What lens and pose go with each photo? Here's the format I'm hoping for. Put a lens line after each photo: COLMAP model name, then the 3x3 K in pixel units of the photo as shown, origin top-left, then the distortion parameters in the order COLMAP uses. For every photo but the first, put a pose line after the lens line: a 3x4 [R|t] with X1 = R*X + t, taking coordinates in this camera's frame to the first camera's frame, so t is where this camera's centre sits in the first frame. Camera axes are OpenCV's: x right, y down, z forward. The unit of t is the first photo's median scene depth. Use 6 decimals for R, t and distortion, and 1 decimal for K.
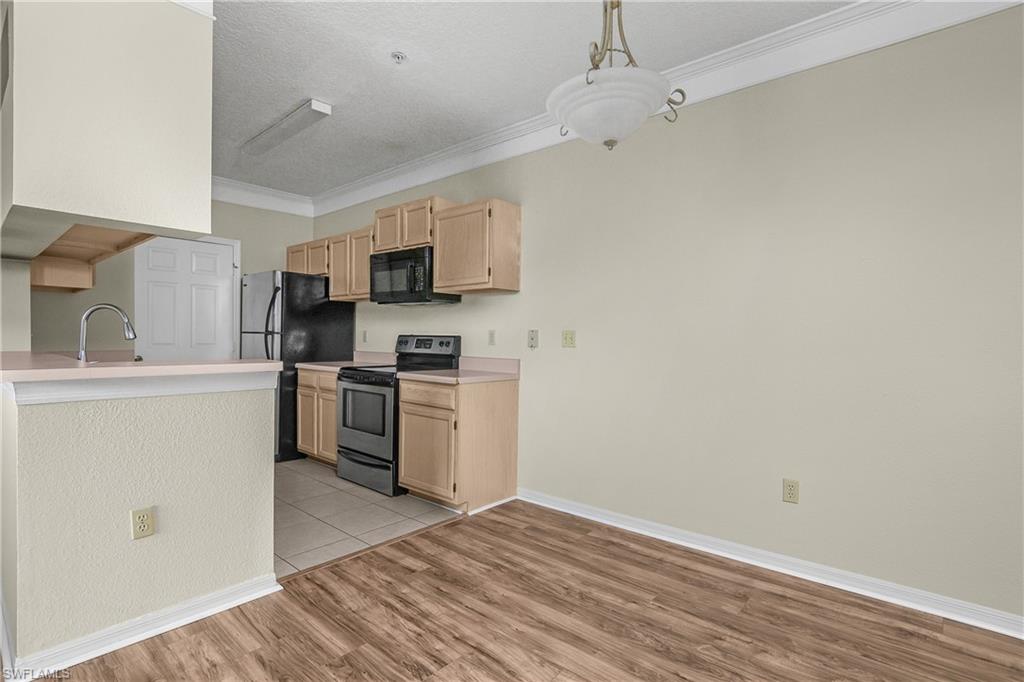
lens RADIAL K [[501.4, 0, 501.2], [0, 501.4, 345.9], [0, 0, 1]] dist [-0.020376, 0.003085]
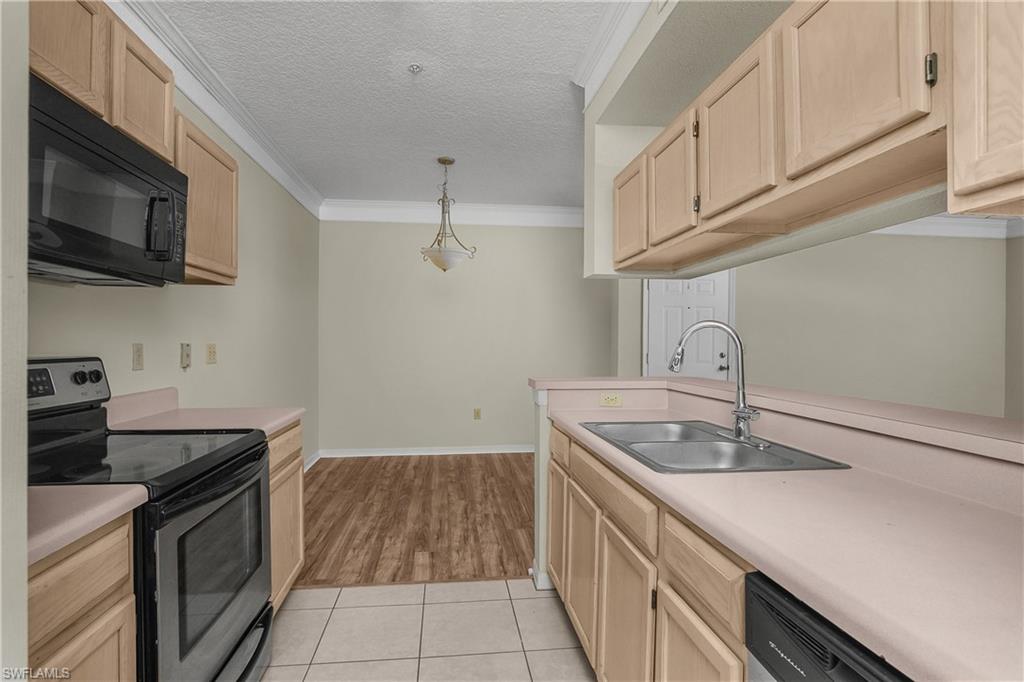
lens RADIAL K [[501.4, 0, 509.4], [0, 501.4, 343.6], [0, 0, 1]] dist [-0.020376, 0.003085]
pose [[-0.755115, -0.015031, 0.655420, -0.838122], [-0.000850, 0.999759, 0.021949, -0.053539], [-0.655592, 0.016017, -0.754946, 1.368653]]
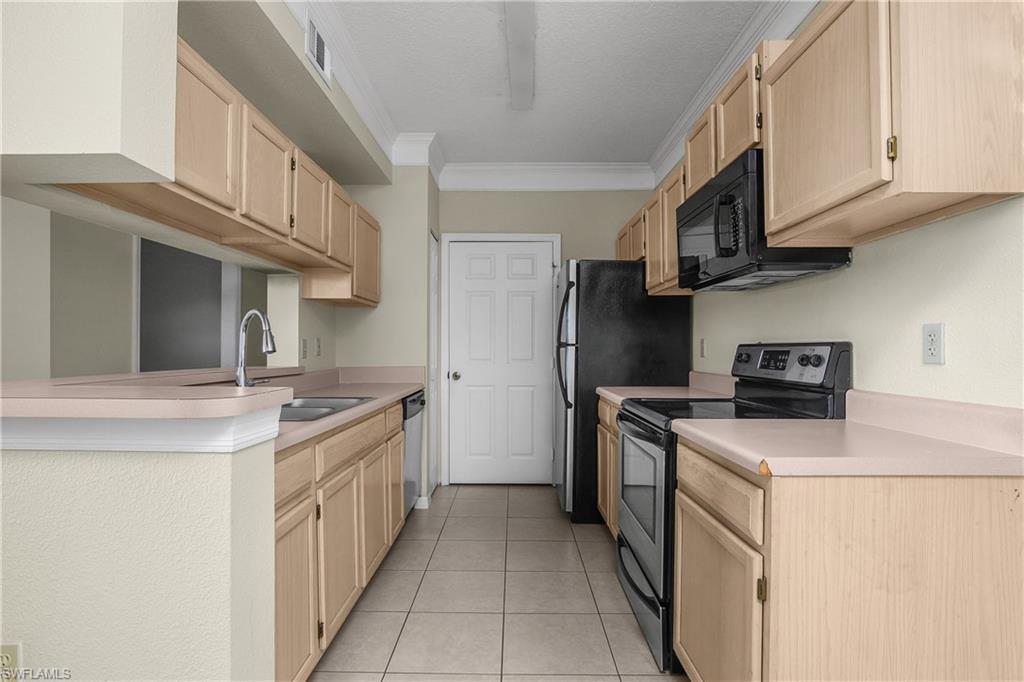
lens RADIAL K [[501.4, 0, 507.5], [0, 501.4, 344.7], [0, 0, 1]] dist [-0.020376, 0.003085]
pose [[0.659608, -0.019827, -0.751348, 0.057151], [-0.005959, 0.999483, -0.031606, -0.003340], [0.751586, 0.025325, 0.659149, 0.628016]]
